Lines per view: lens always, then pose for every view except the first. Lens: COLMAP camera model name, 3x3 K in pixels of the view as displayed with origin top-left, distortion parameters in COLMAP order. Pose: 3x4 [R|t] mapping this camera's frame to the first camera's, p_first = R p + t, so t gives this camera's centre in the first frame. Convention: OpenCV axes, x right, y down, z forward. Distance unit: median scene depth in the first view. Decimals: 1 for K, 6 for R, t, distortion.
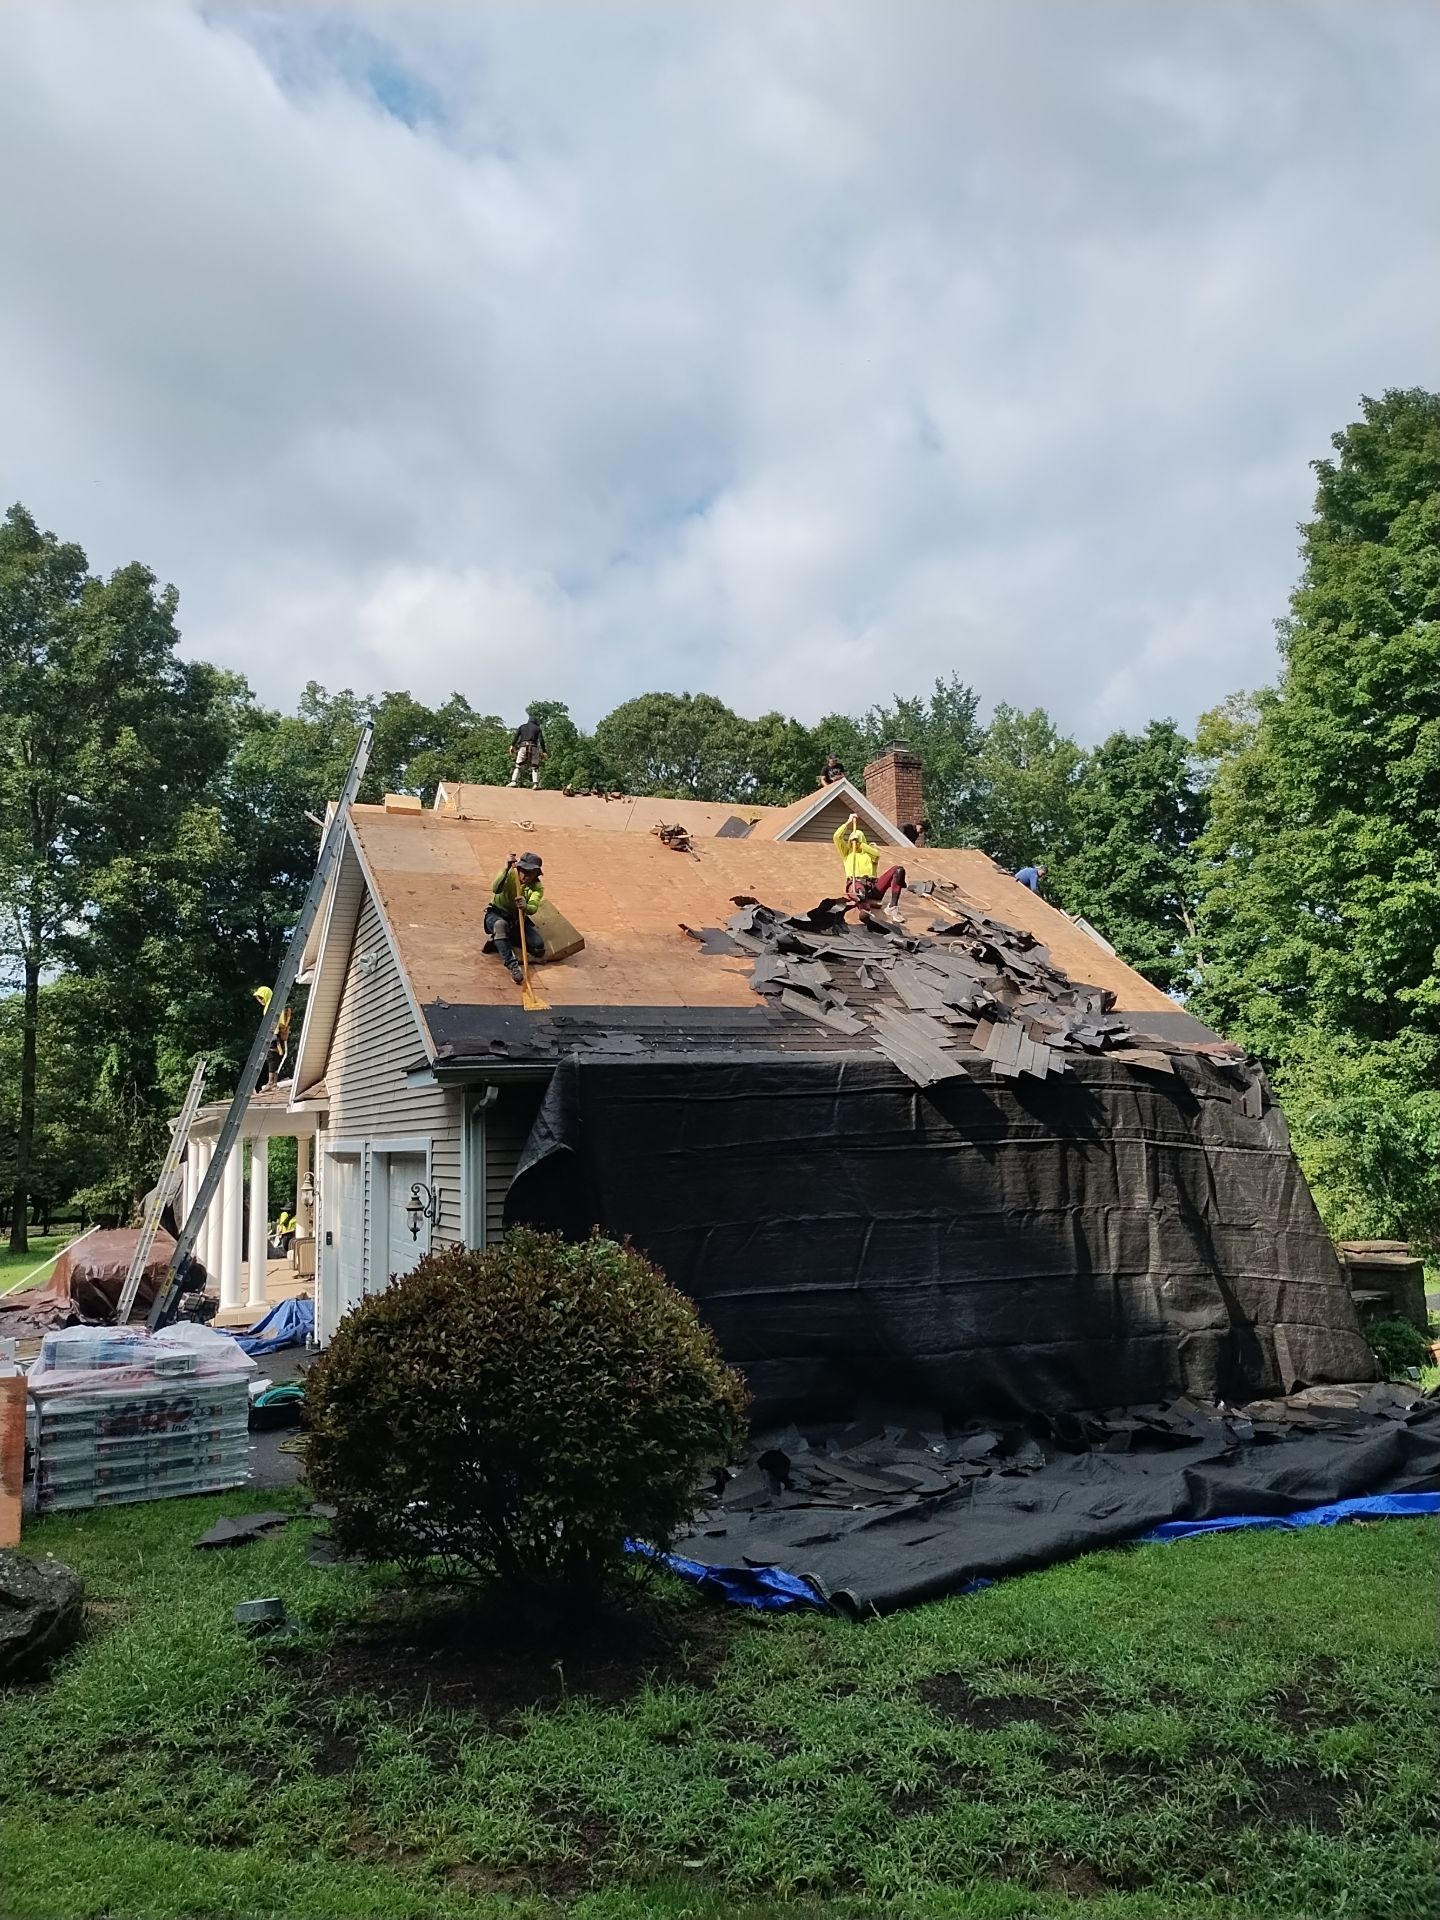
lens RADIAL K [[1463.8, 0, 720.0], [0, 1463.8, 960.0], [0, 0, 1]] dist [0.047247, -0.003780]
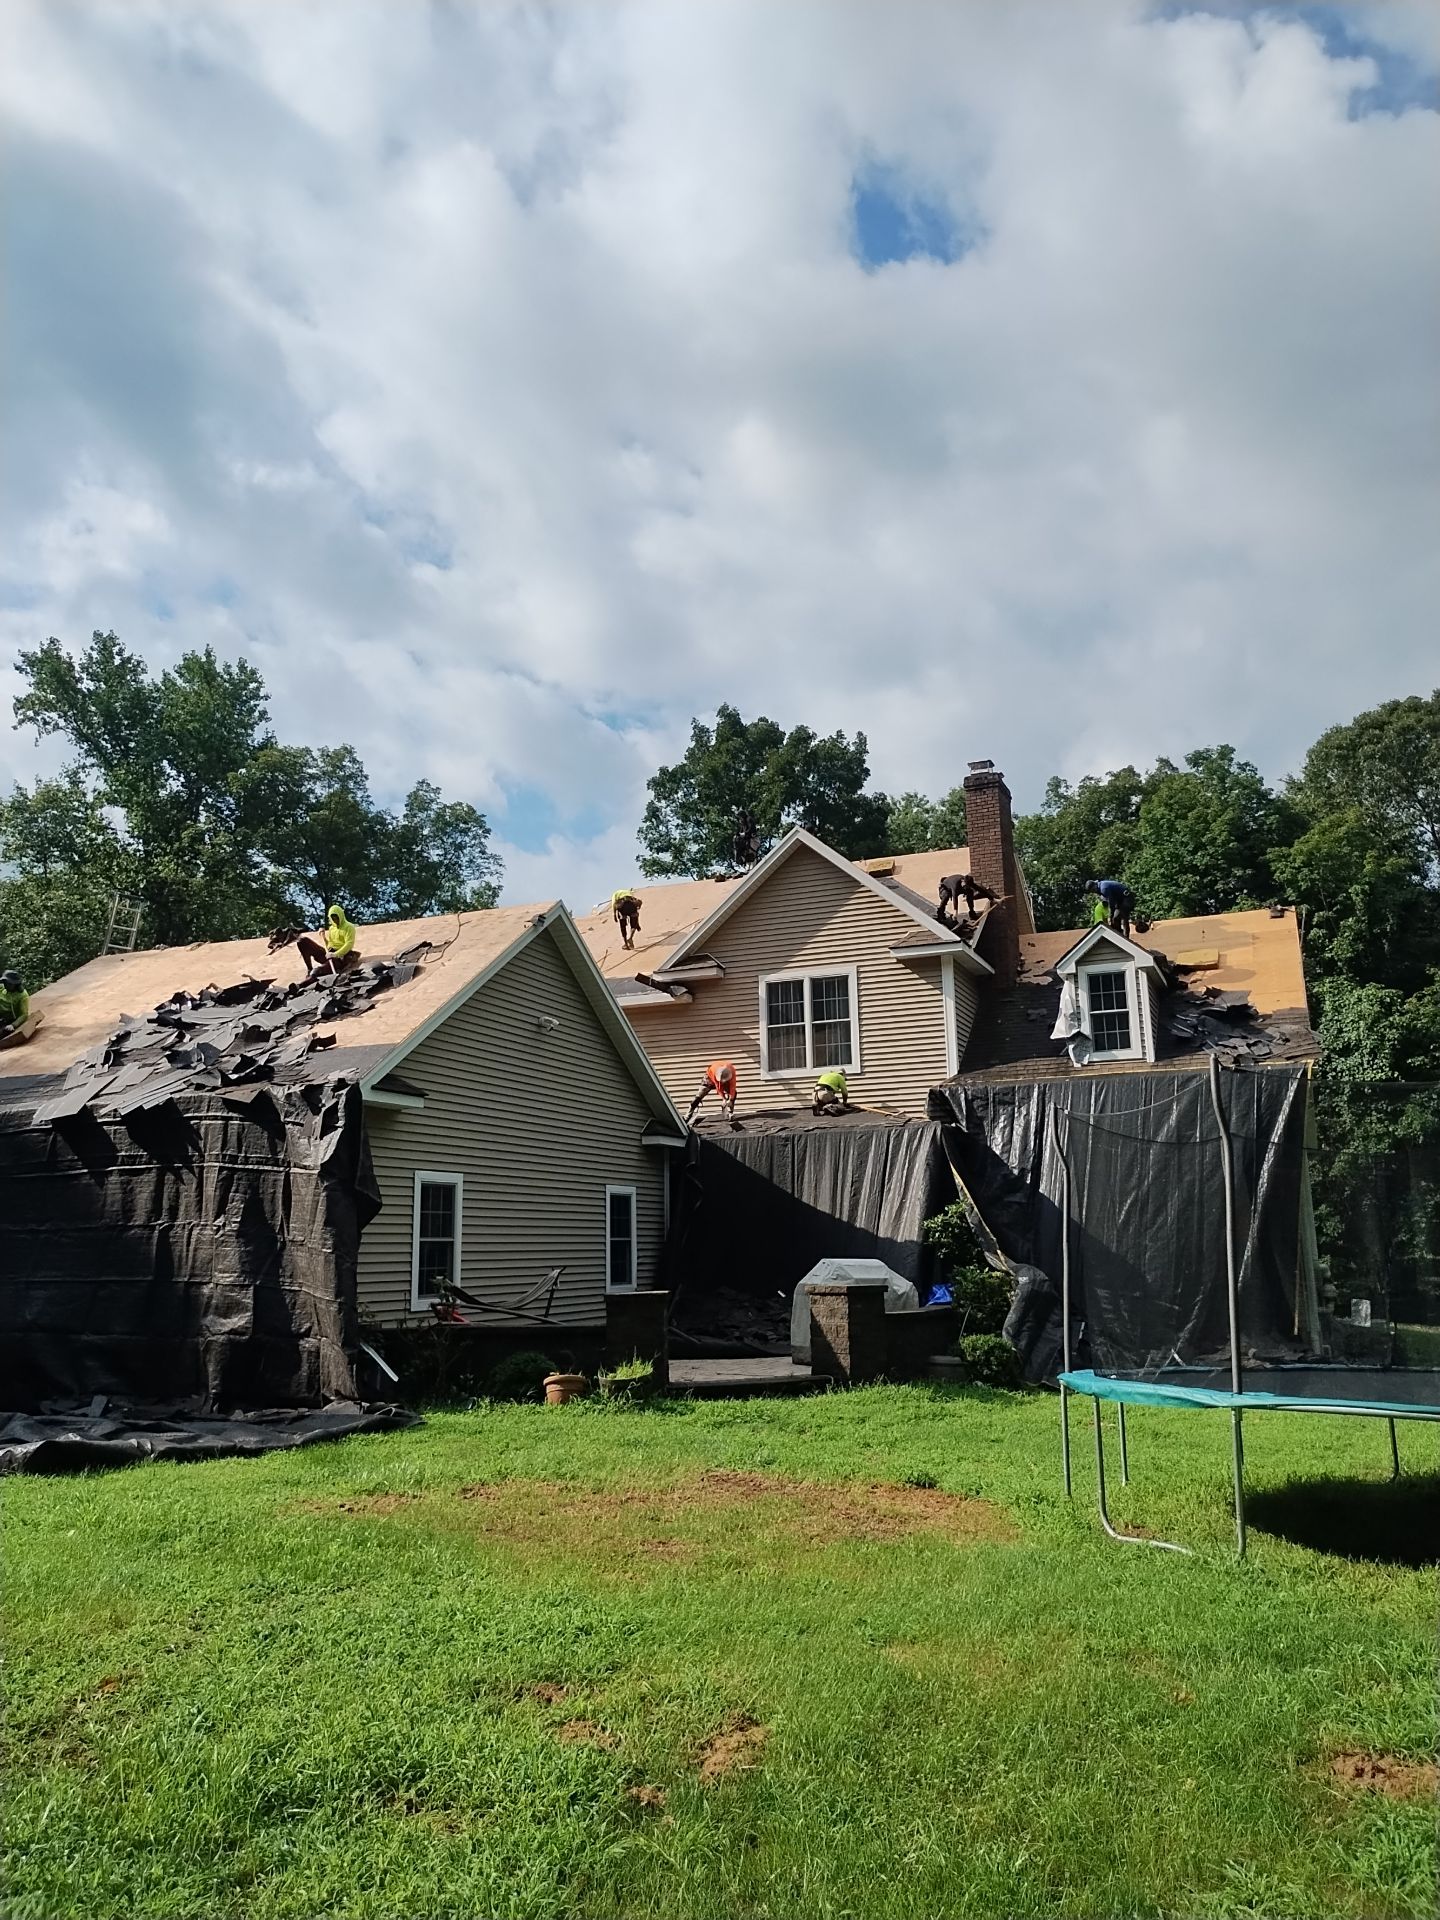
lens RADIAL K [[1463.8, 0, 720.0], [0, 1463.8, 960.0], [0, 0, 1]] dist [0.047247, -0.003780]
pose [[0.679259, -0.134260, -0.721513, 1.410817], [0.088374, 0.990934, -0.101195, 0.117796], [0.728558, 0.004975, 0.684966, 0.513104]]
